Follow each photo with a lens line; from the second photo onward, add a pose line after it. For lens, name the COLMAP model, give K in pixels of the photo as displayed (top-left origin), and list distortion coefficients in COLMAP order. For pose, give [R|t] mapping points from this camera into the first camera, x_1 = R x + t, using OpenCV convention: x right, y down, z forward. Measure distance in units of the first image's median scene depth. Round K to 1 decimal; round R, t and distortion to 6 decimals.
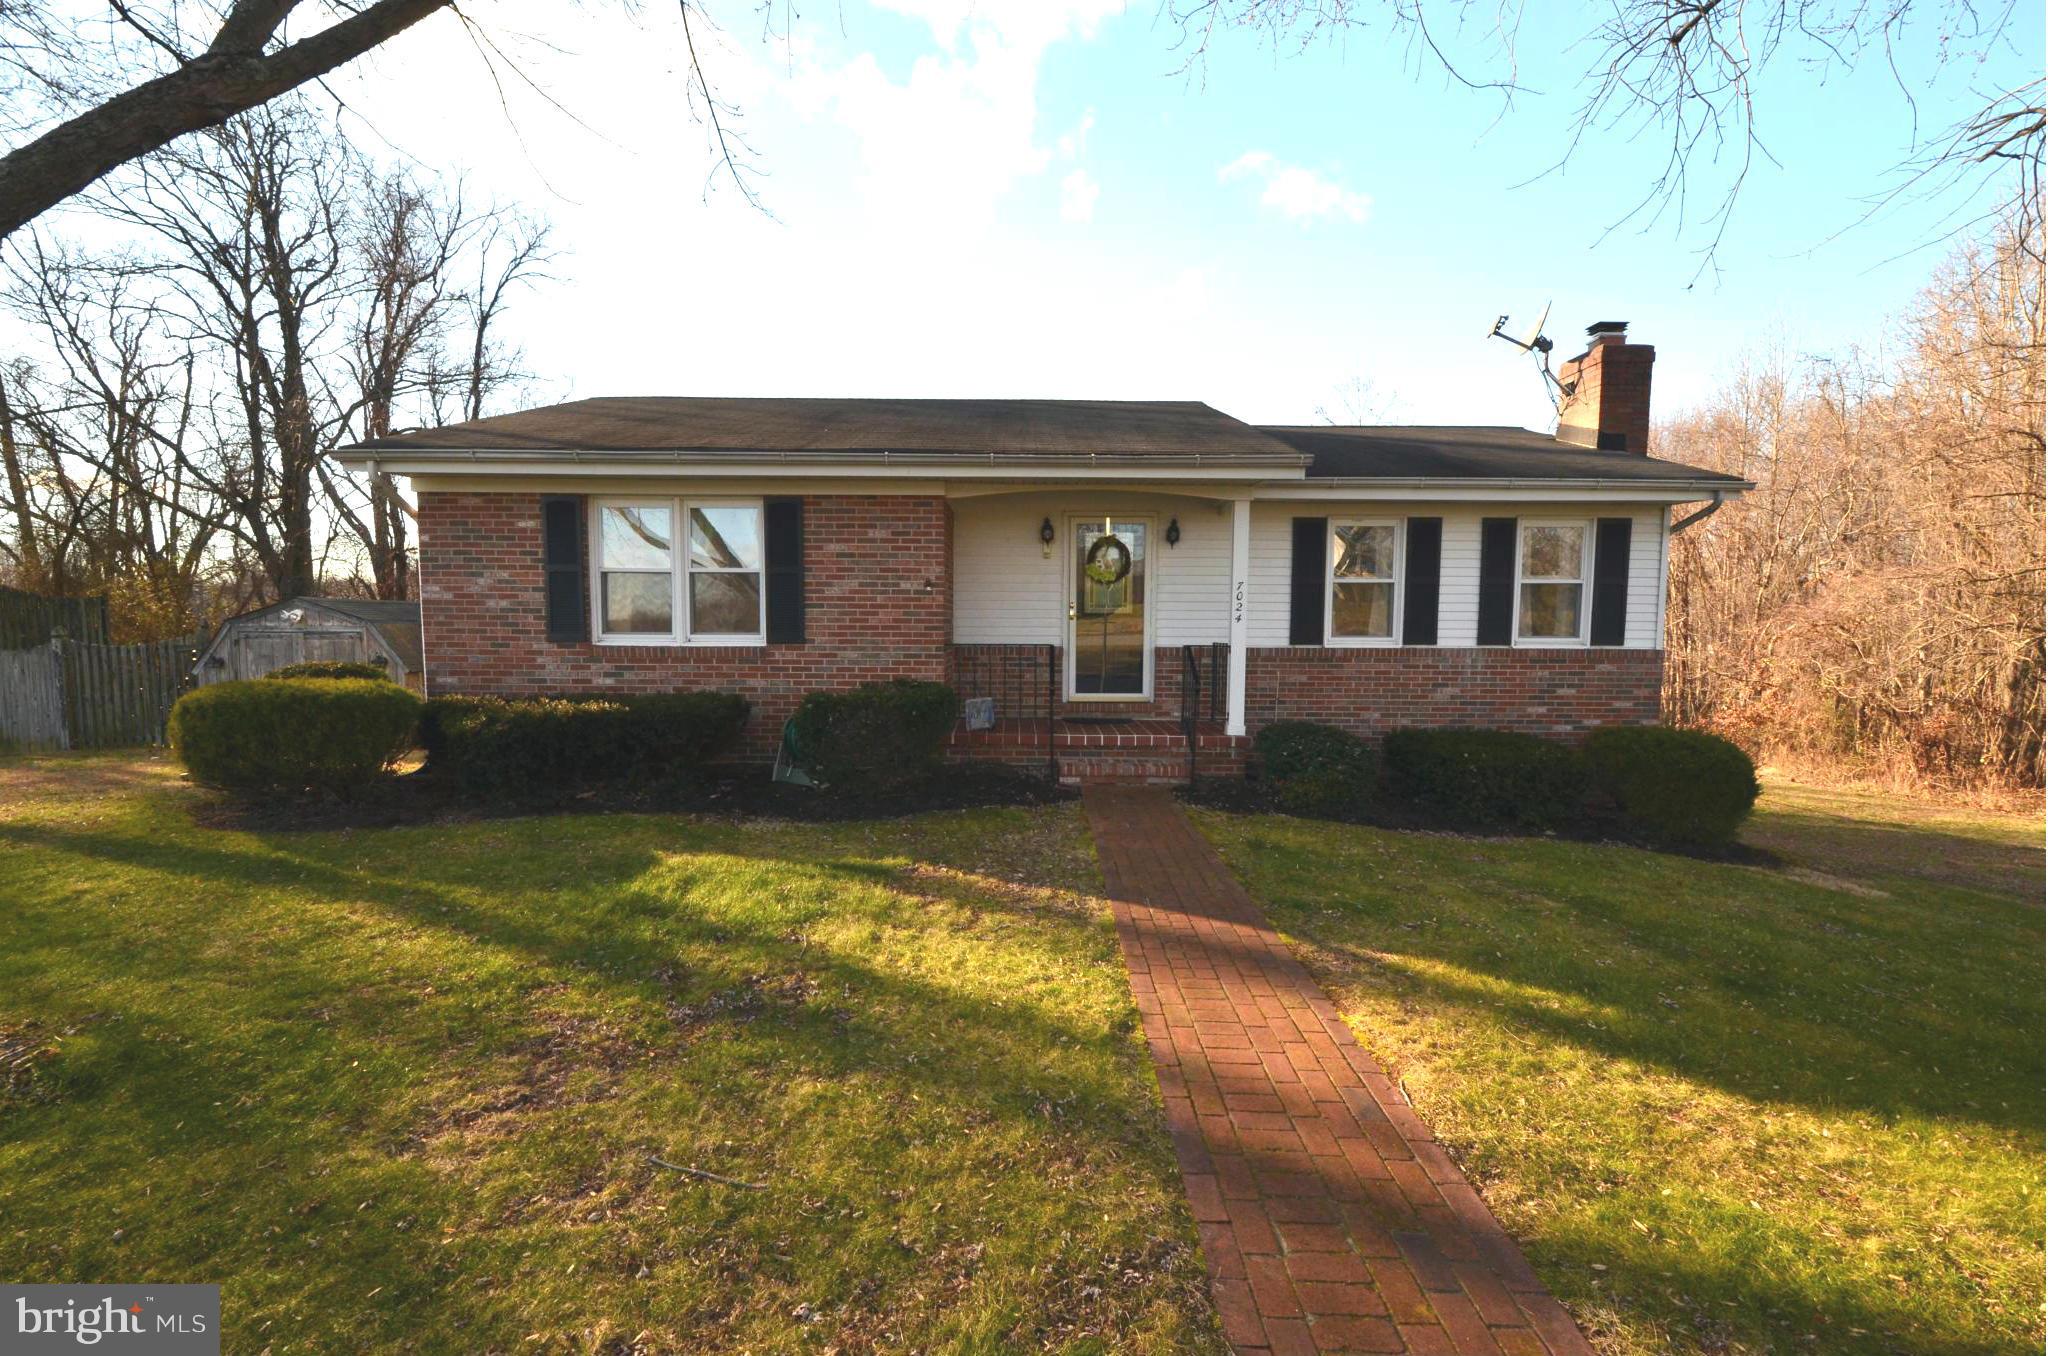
lens RADIAL K [[892.3, 0, 1022.9], [0, 892.3, 694.5], [0, 0, 1]] dist [0.014093, -0.012391]
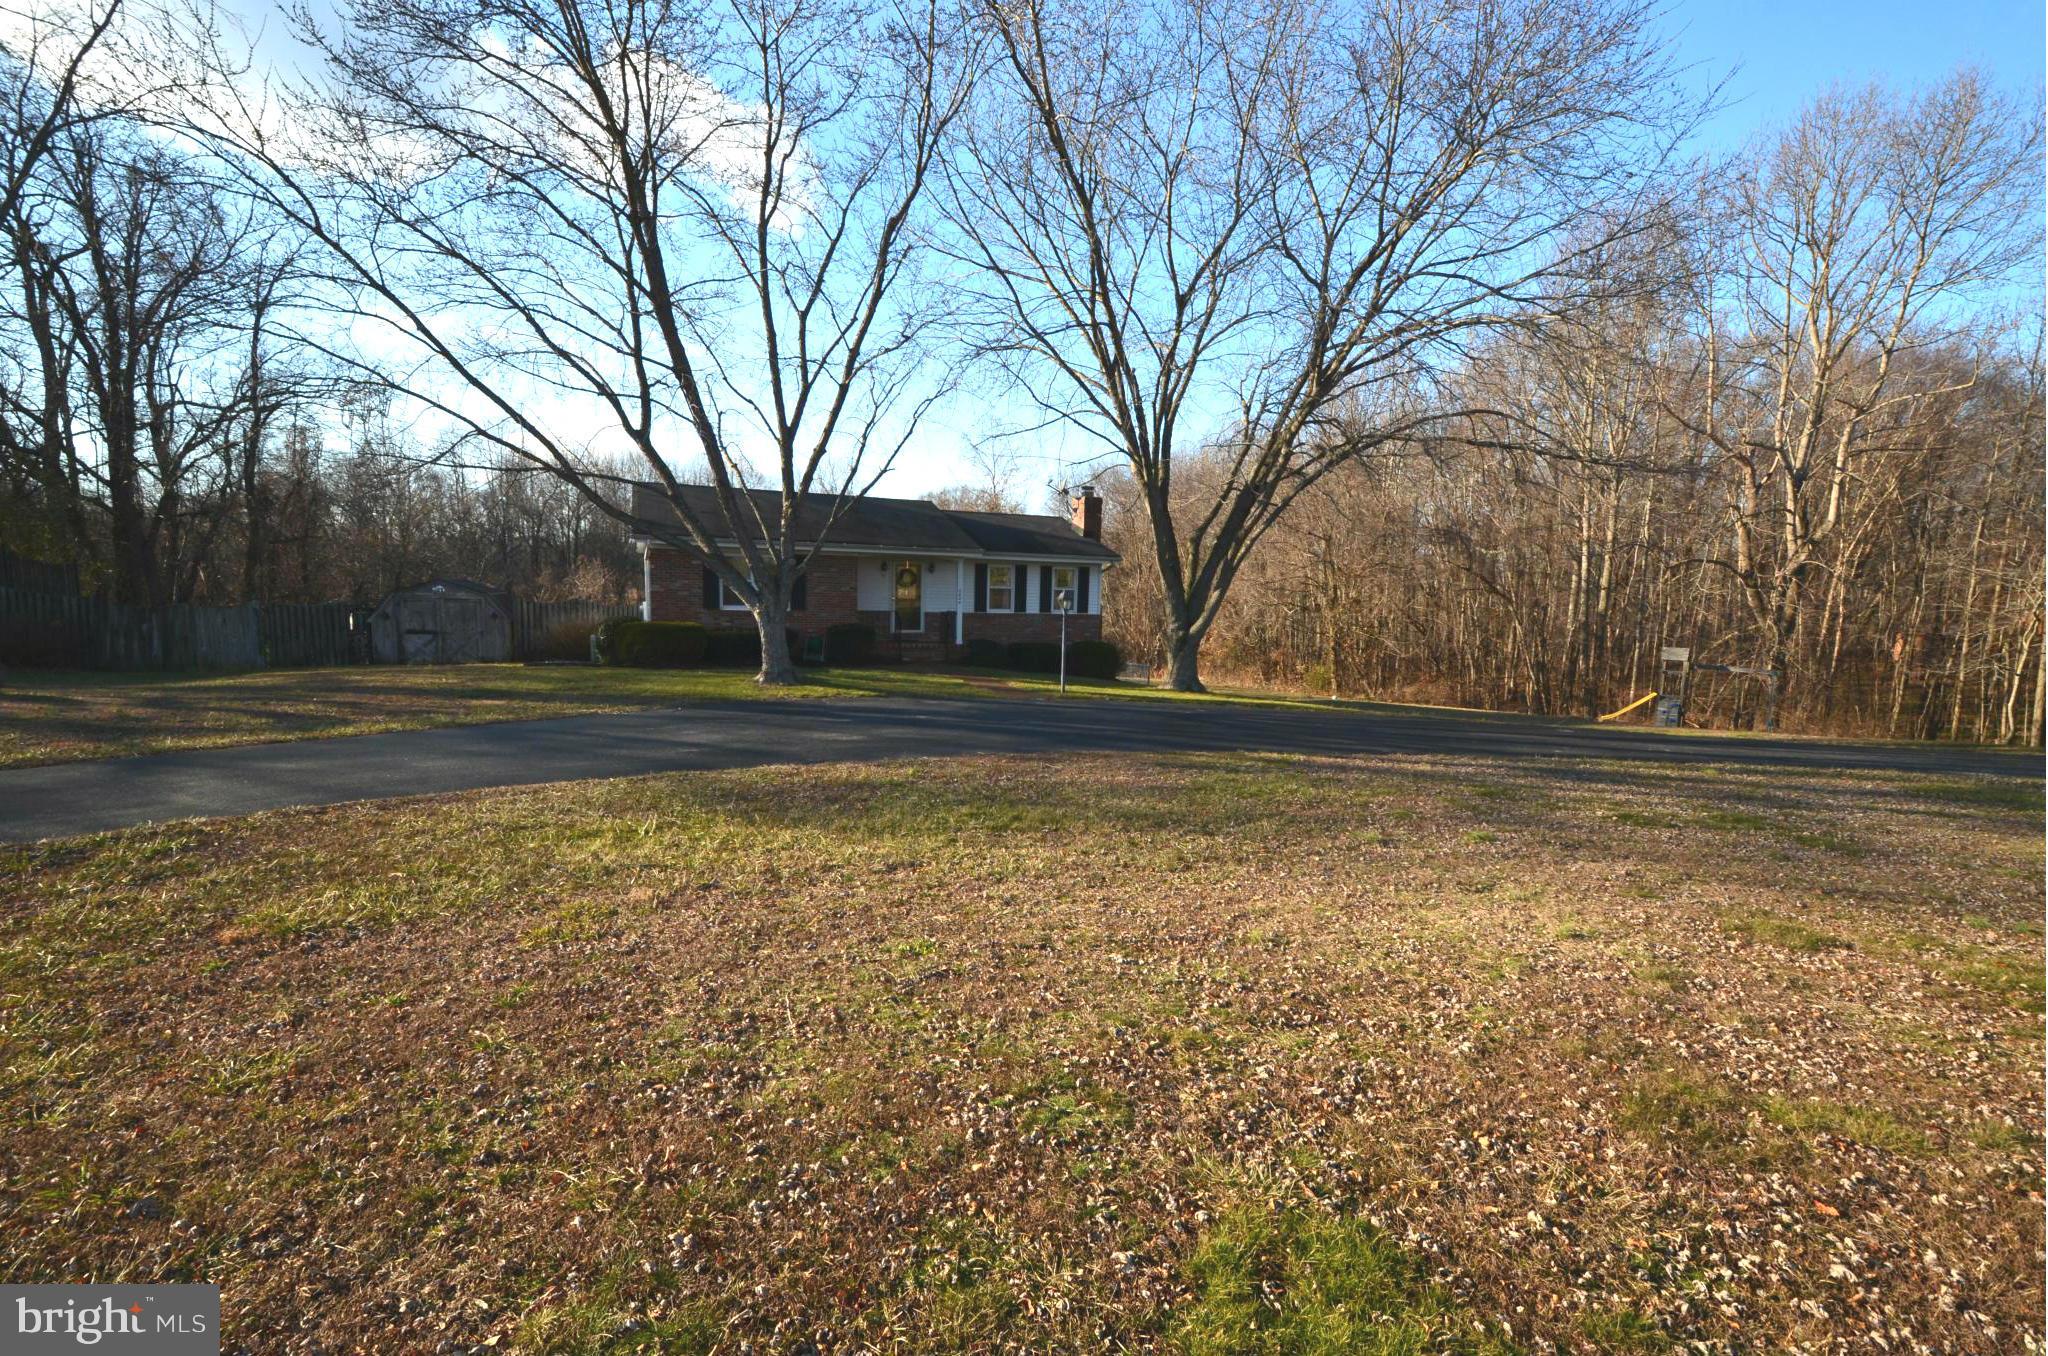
lens RADIAL K [[892.3, 0, 1022.9], [0, 892.3, 694.5], [0, 0, 1]] dist [0.014093, -0.012391]
pose [[0.925472, -0.027386, 0.377824, -0.575608], [0.008389, 0.998620, 0.051835, 0.053443], [-0.378723, -0.044802, 0.924425, -1.512257]]
